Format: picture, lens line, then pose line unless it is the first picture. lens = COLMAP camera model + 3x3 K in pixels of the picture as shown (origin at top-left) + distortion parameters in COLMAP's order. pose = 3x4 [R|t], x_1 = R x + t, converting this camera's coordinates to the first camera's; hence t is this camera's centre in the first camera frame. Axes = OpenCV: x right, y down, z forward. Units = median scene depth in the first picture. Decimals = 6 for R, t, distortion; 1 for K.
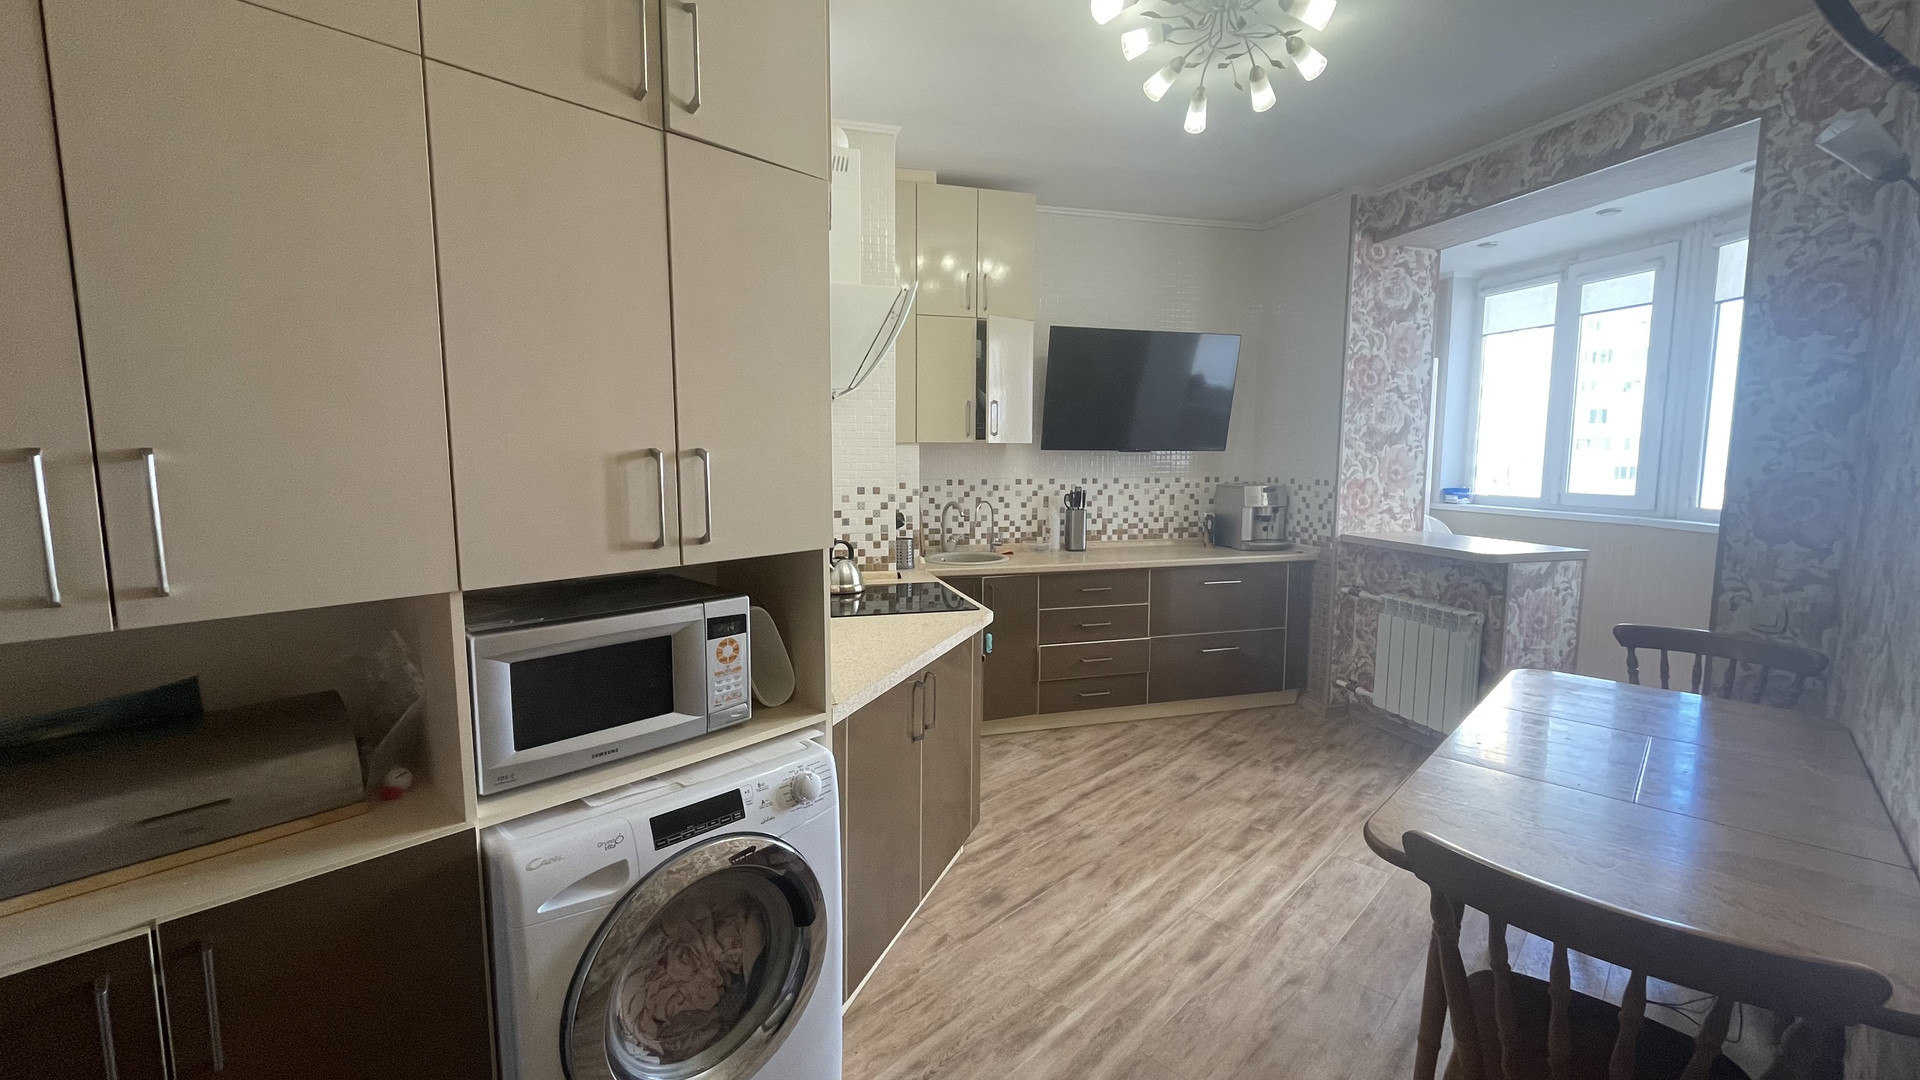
lens RADIAL K [[775.3, 0, 960.0], [0, 775.3, 540.0], [0, 0, 1]] dist [0.000597, 0.000044]
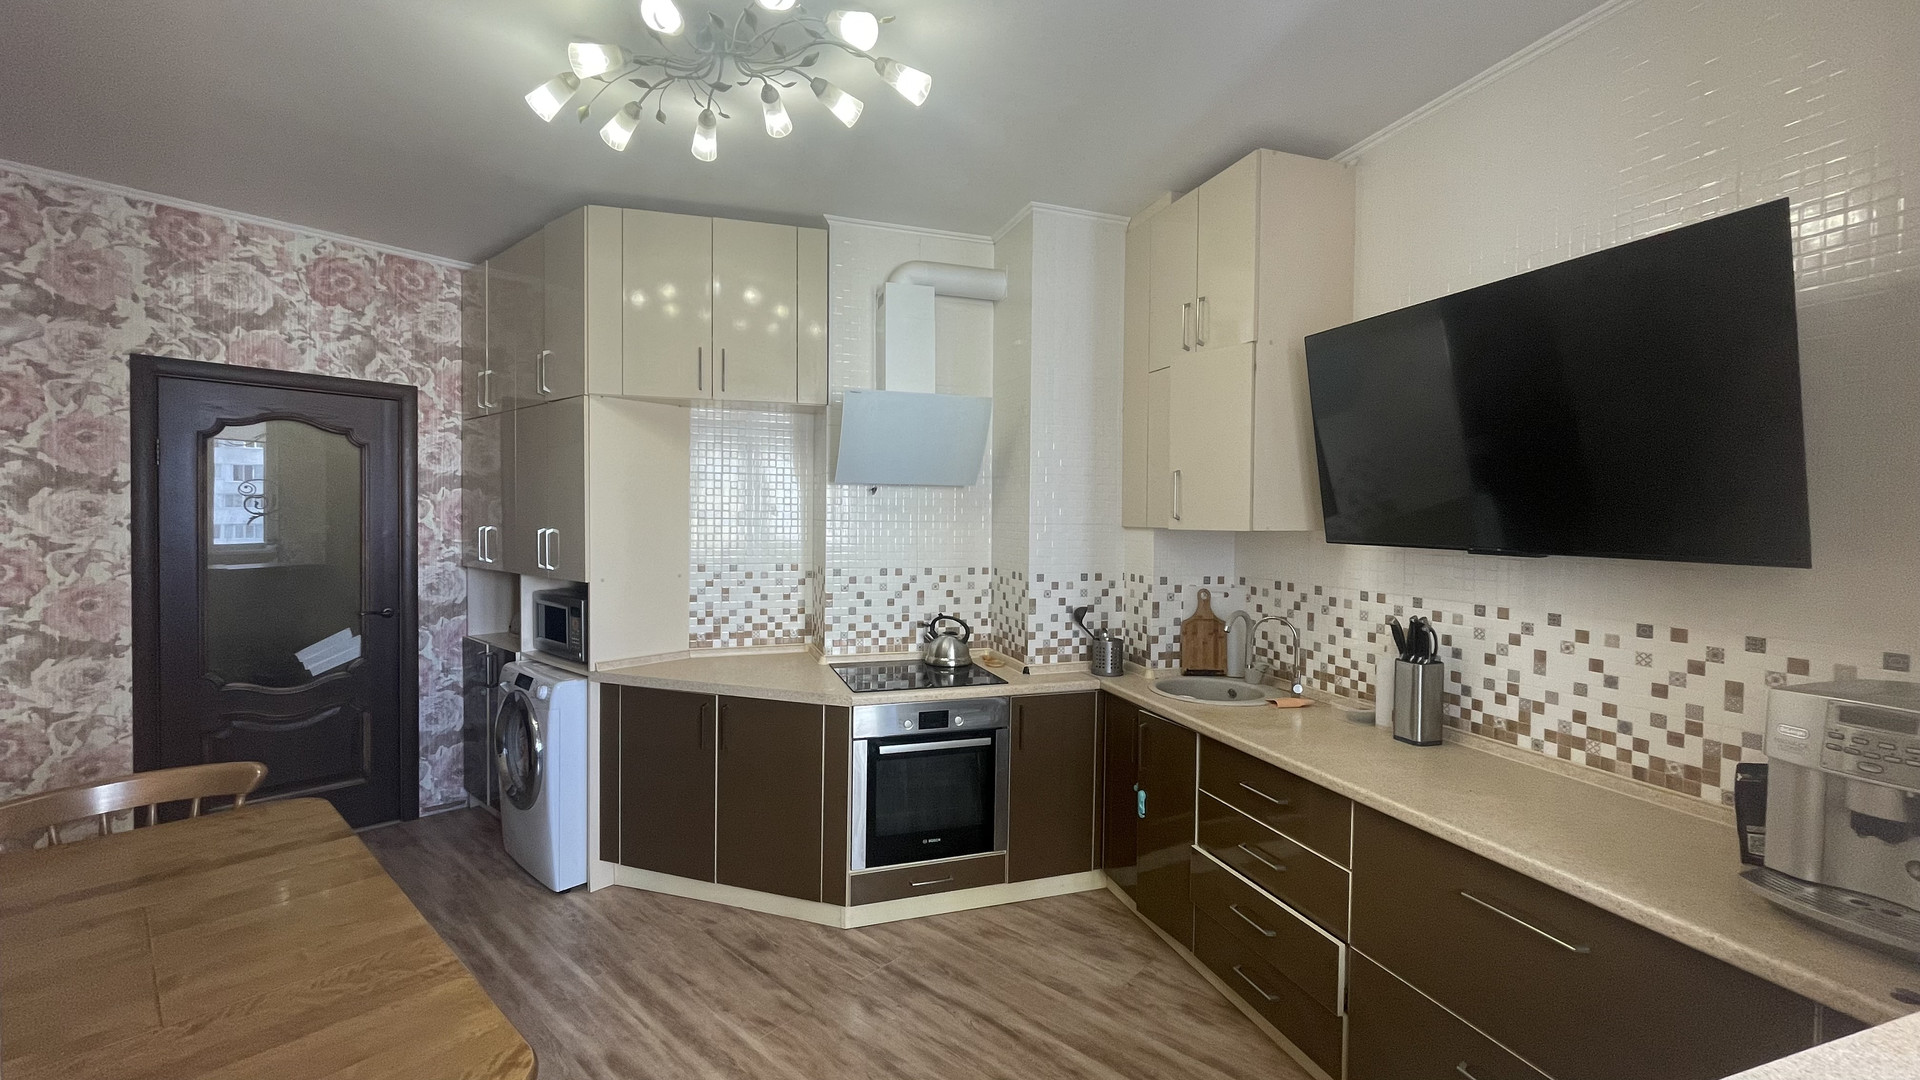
lens RADIAL K [[788.5, 0, 960.0], [0, 788.5, 540.0], [0, 0, 1]] dist [-0.001935, -0.000096]
pose [[0.043318, 0.027125, -0.998693, 0.664058], [-0.131239, 0.991124, 0.021227, -0.090927], [0.990404, 0.130148, 0.046493, 0.673838]]
